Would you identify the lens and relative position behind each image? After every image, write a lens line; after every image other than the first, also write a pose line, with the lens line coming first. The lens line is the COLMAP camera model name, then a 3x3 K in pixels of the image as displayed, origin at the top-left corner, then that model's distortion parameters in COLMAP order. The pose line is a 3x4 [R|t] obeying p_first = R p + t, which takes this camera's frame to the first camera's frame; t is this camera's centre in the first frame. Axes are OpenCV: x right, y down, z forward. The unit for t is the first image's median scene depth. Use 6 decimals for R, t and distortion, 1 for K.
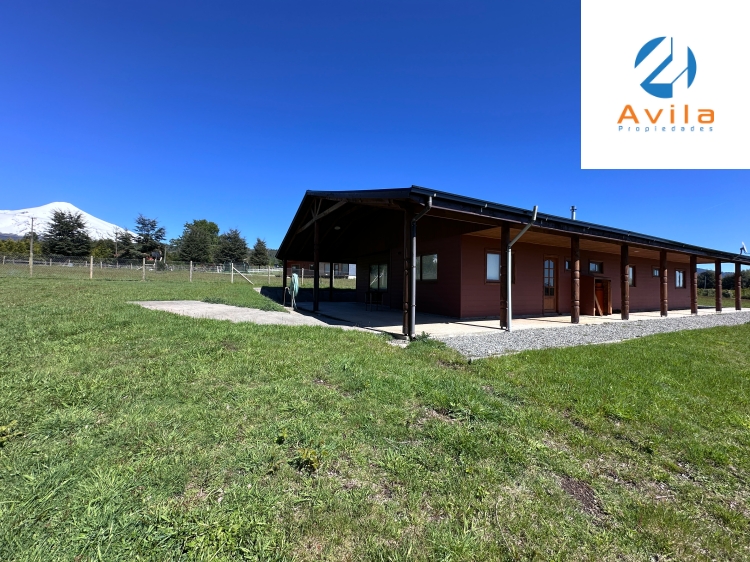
lens RADIAL K [[299.4, 0, 374.3], [0, 299.4, 280.1], [0, 0, 1]] dist [-0.001633, -0.000046]
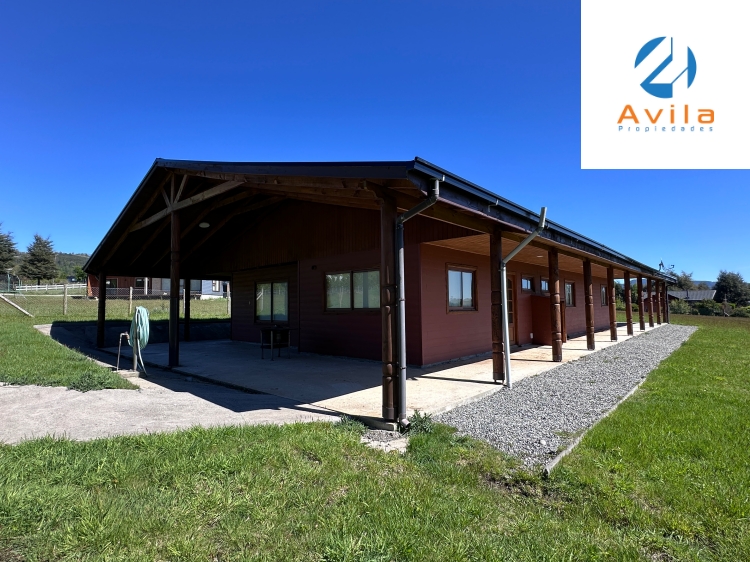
lens RADIAL K [[390.1, 0, 375.0], [0, 390.1, 281.0], [0, 0, 1]] dist [0.001409, -0.000010]
pose [[0.940474, -0.005208, 0.339827, -0.112897], [0.019085, 0.999114, -0.037508, -0.034865], [-0.339331, 0.041761, 0.939740, 0.203965]]
